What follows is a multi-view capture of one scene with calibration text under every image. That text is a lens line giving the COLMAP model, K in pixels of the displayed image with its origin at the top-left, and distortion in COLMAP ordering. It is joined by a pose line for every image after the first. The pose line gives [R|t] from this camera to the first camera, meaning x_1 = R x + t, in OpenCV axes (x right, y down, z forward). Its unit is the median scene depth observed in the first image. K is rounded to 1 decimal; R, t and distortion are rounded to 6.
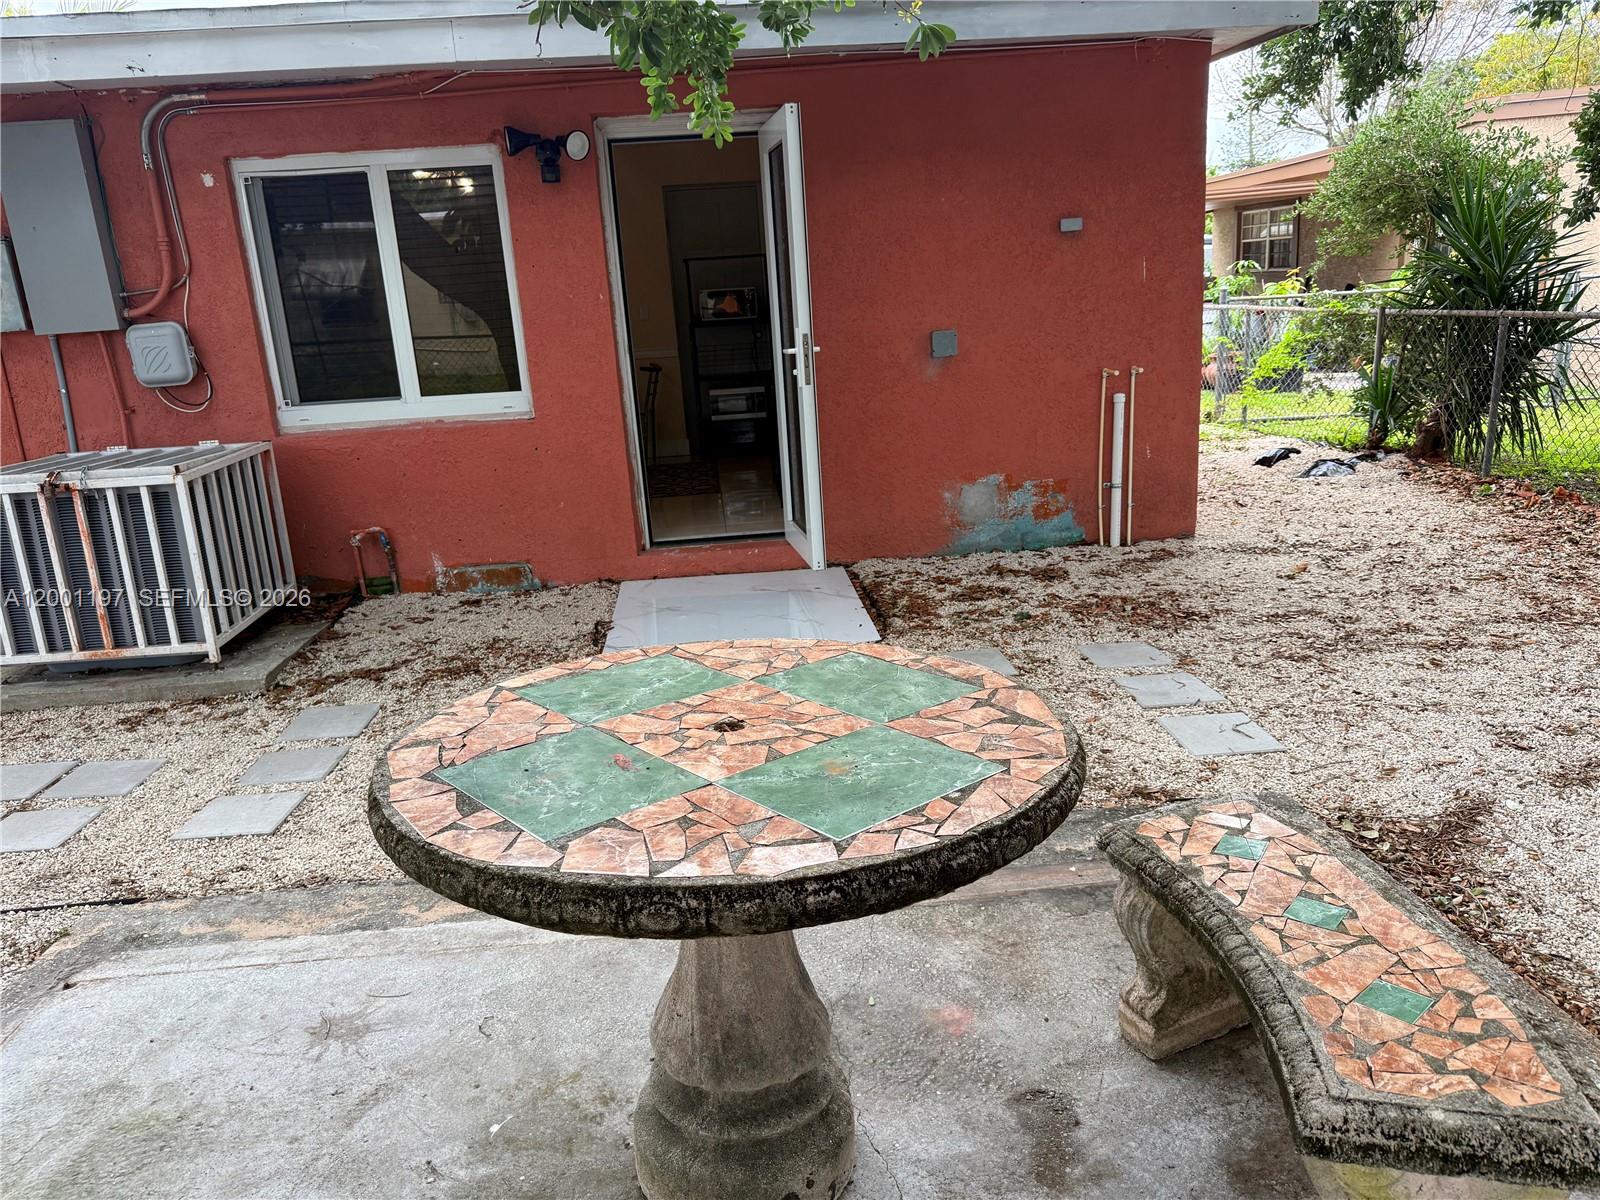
lens RADIAL K [[1123.1, 0, 806.0], [0, 1123.1, 597.7], [0, 0, 1]] dist [0.124964, -0.200353]
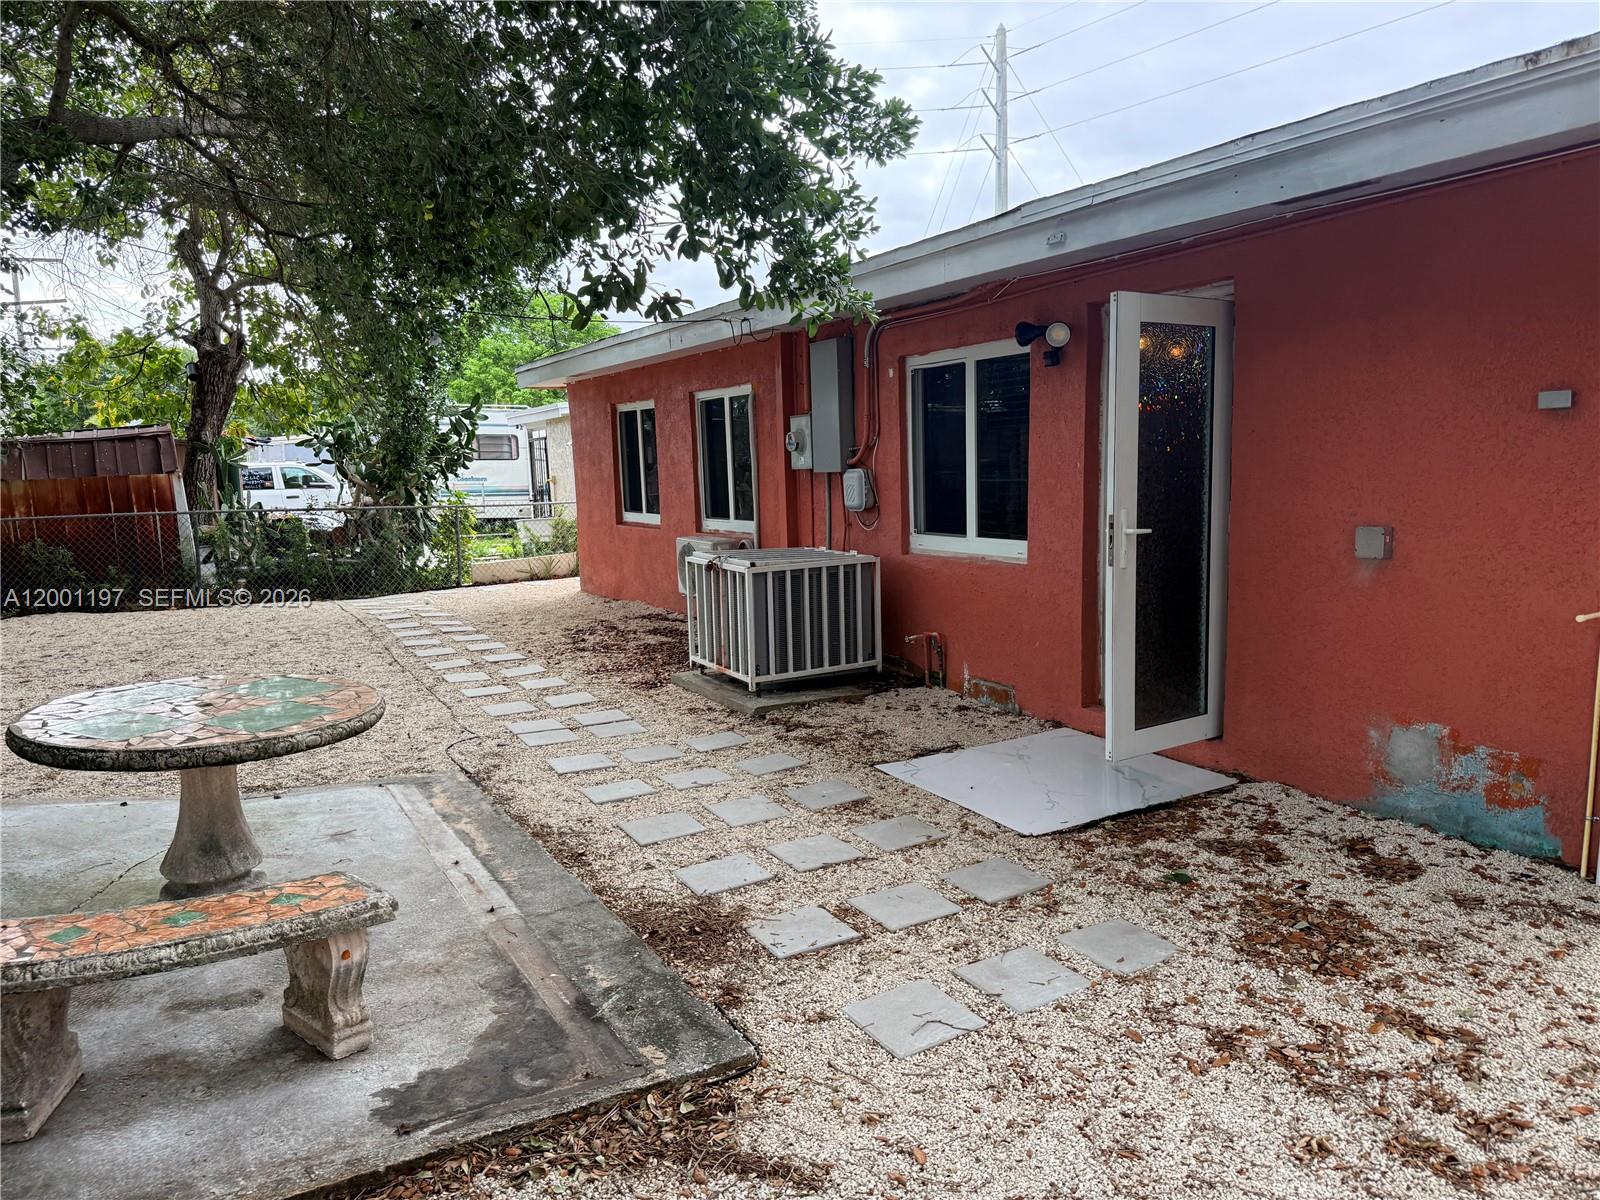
lens RADIAL K [[1123.1, 0, 806.0], [0, 1123.1, 597.7], [0, 0, 1]] dist [0.124964, -0.200353]
pose [[0.406454, 0.160775, -0.899414, 0.741570], [-0.238470, 0.968943, 0.065437, -0.158548], [0.882002, 0.187886, 0.432171, 0.346753]]
